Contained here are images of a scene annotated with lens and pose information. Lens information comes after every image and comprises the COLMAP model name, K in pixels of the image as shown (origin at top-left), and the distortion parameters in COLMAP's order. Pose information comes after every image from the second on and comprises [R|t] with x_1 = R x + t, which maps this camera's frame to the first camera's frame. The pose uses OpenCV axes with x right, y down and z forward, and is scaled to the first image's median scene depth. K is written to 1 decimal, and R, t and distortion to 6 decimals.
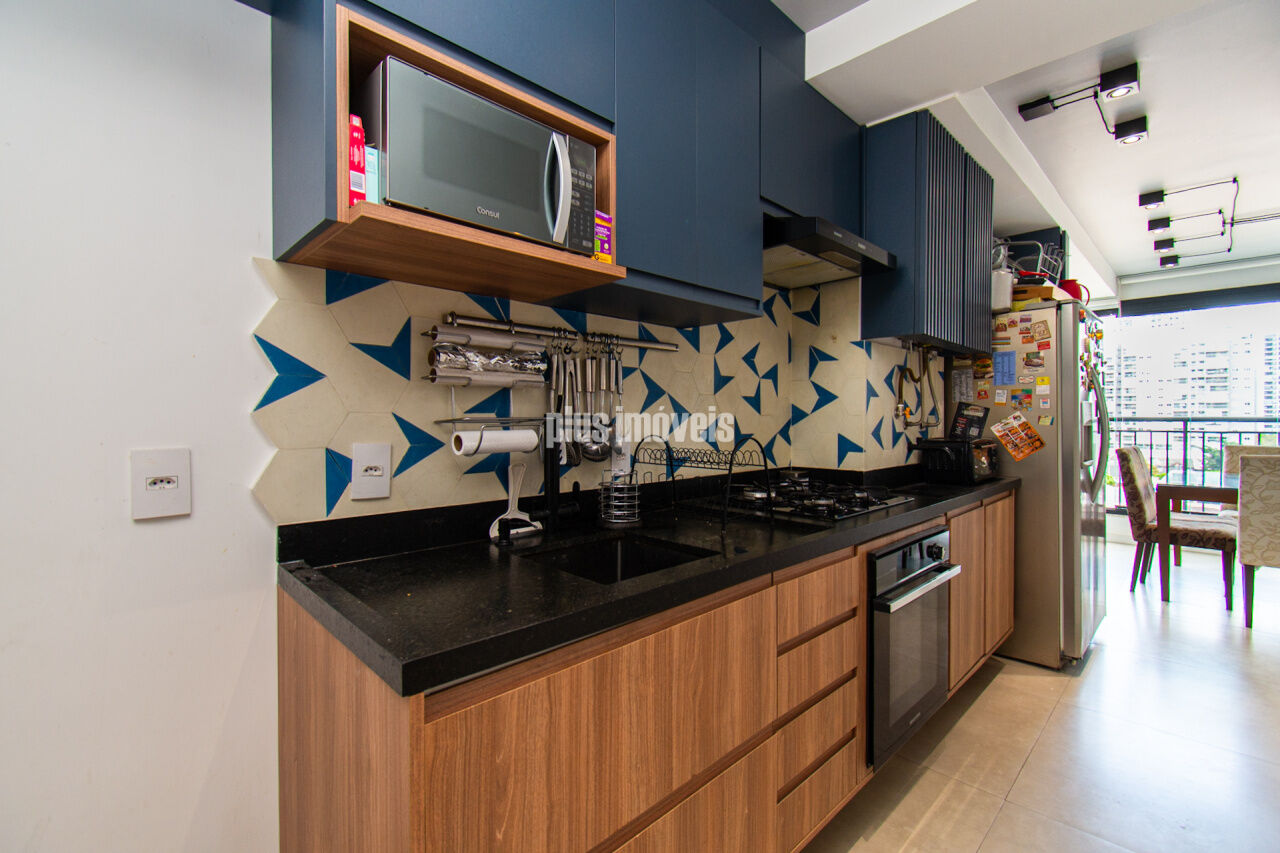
lens RADIAL K [[567.0, 0, 640.0], [0, 567.0, 426.5], [0, 0, 1]] dist [-0.003942, -0.000393]
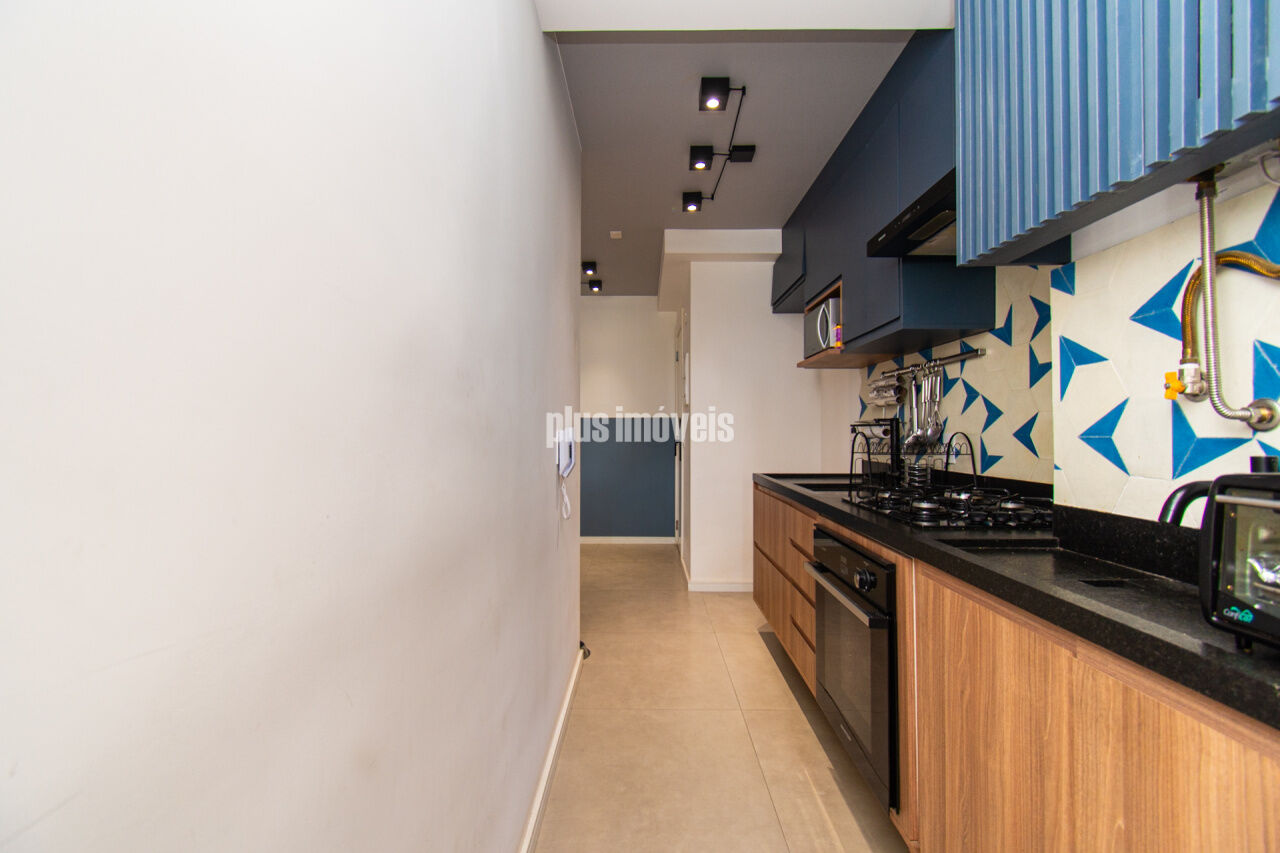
lens RADIAL K [[552.5, 0, 640.0], [0, 552.5, 426.5], [0, 0, 1]] dist [-0.001552, -0.001090]
pose [[-0.711109, -0.001378, -0.703080, 1.308023], [-0.000309, 0.999999, -0.001647, 0.005431], [0.703082, -0.000954, -0.711108, 1.340334]]
